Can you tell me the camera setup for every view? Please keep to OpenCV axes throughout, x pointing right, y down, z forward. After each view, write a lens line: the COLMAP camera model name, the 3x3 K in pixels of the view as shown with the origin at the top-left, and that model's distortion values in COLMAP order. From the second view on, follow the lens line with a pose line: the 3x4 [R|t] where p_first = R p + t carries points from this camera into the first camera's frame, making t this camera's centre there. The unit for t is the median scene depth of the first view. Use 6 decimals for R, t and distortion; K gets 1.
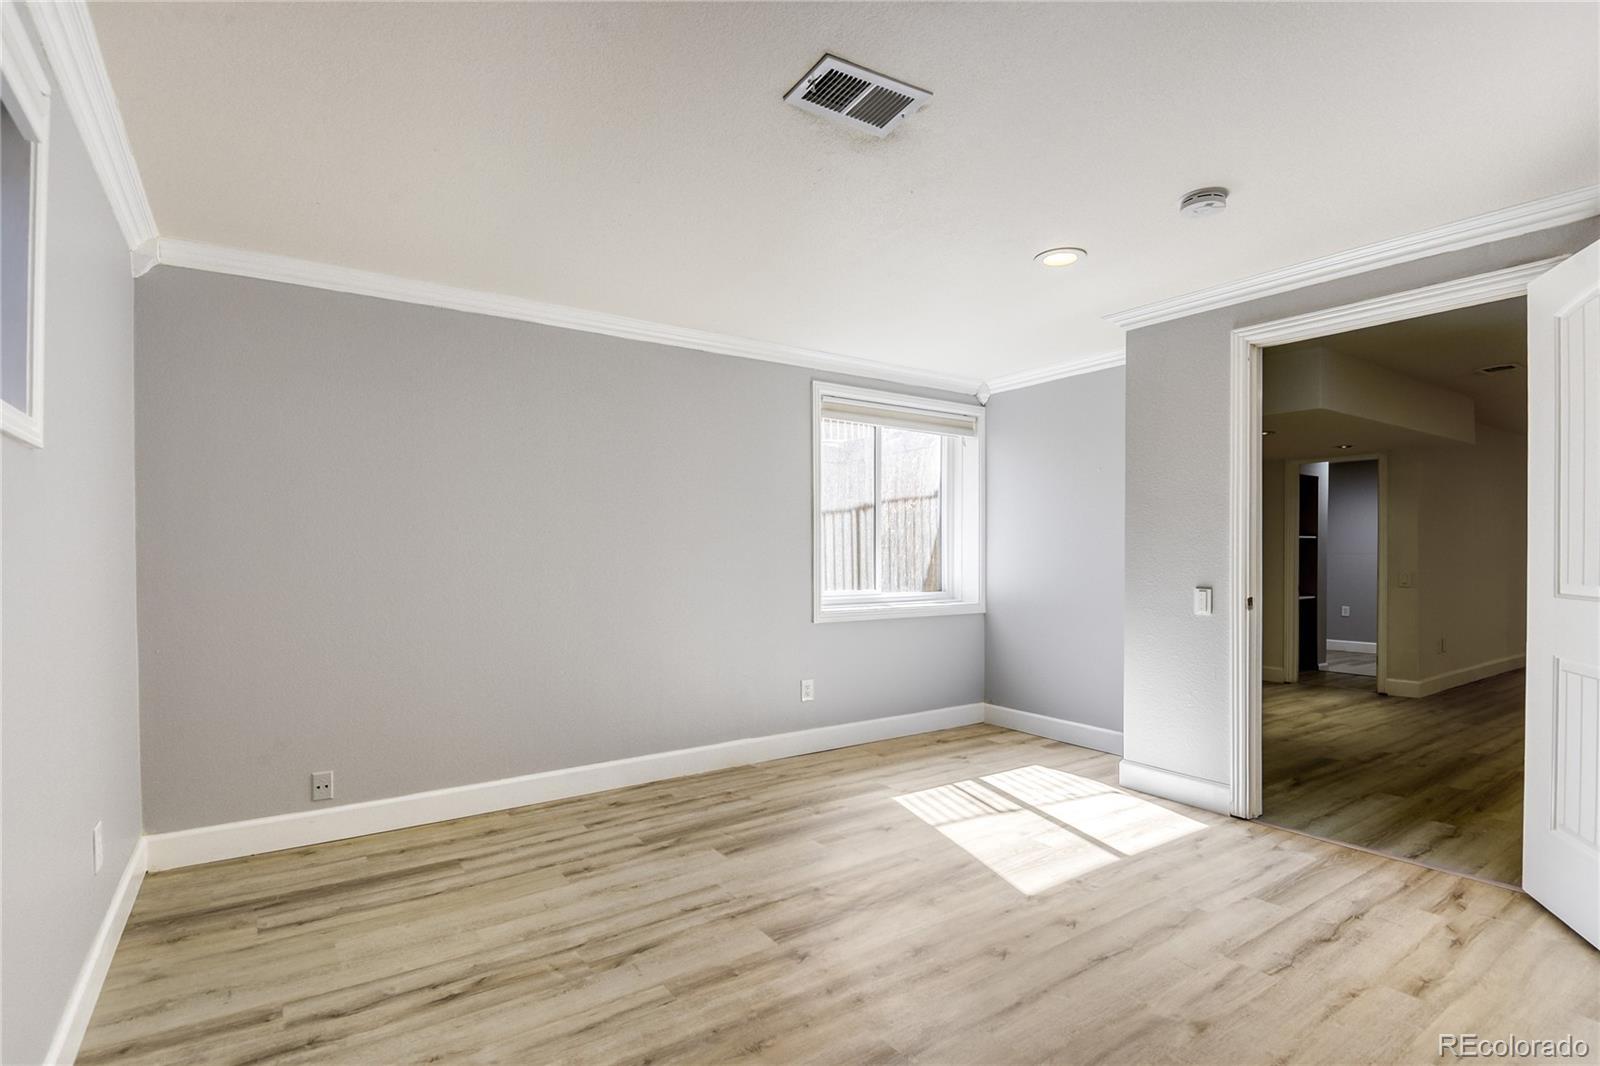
lens RADIAL K [[755.2, 0, 795.3], [0, 755.2, 549.3], [0, 0, 1]] dist [-0.011366, -0.006270]
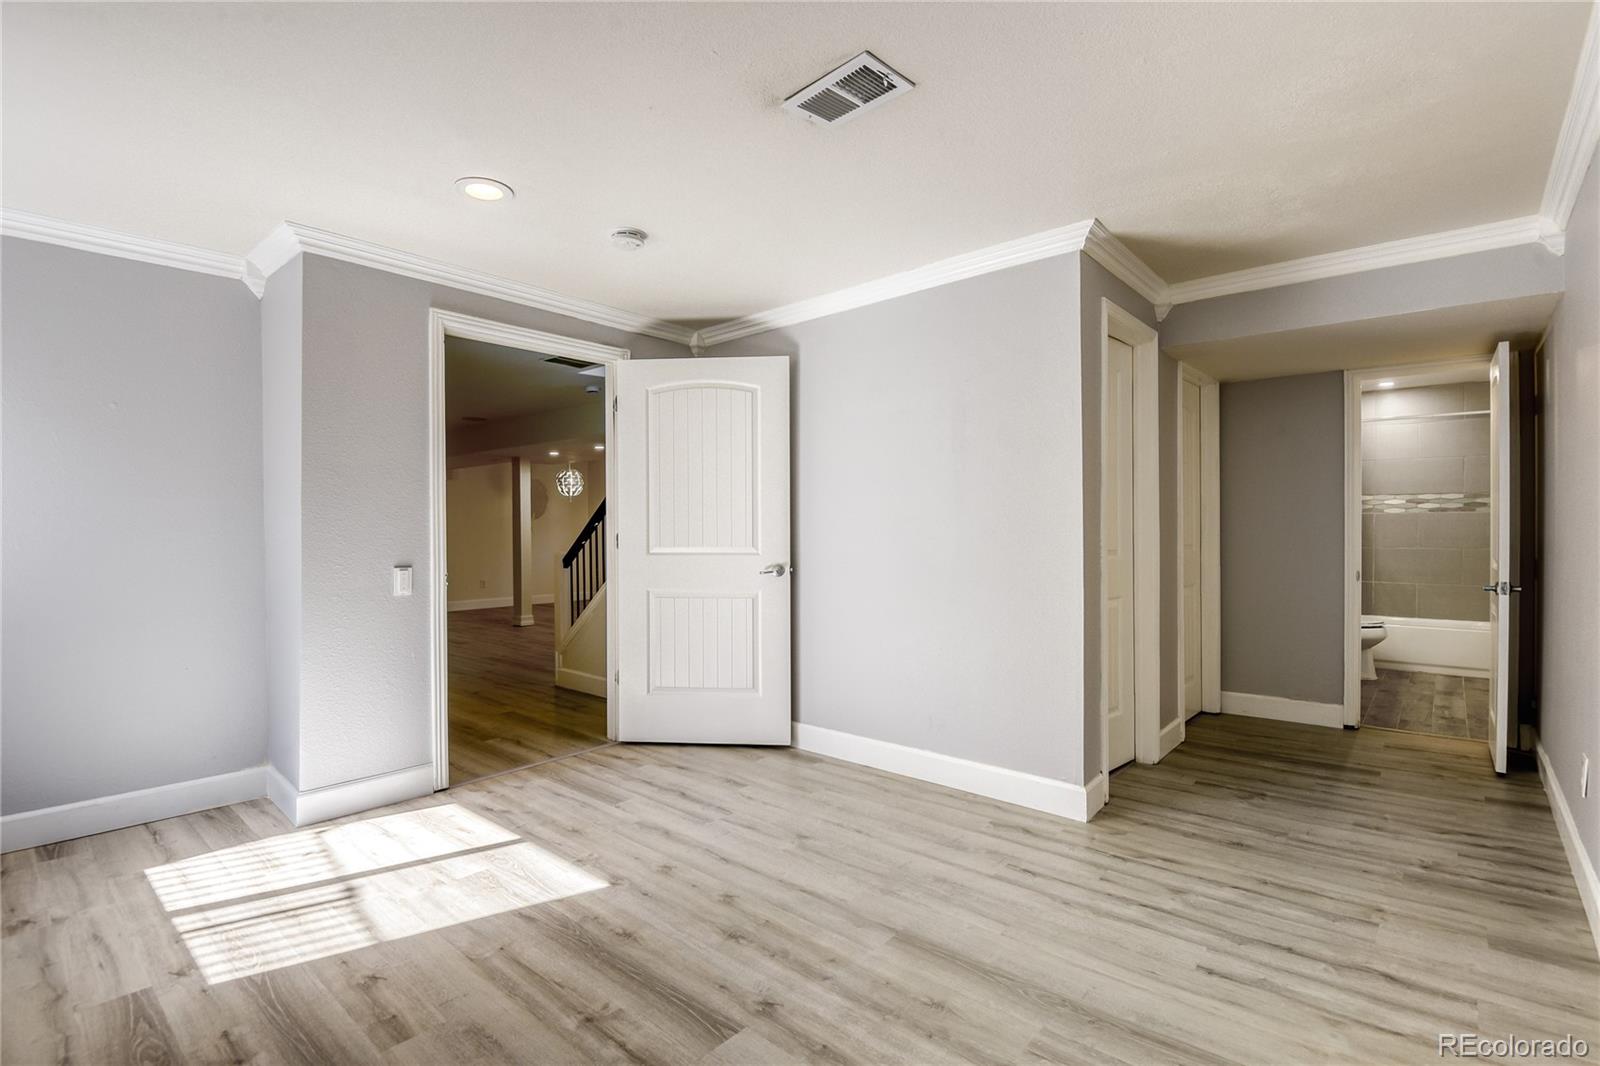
lens RADIAL K [[755.2, 0, 822.6], [0, 755.2, 540.9], [0, 0, 1]] dist [-0.011366, -0.006270]
pose [[-0.287761, -0.003262, 0.957697, -0.517490], [0.004352, 0.999979, 0.004713, 0.016852], [-0.957692, 0.005524, -0.287741, 0.773814]]
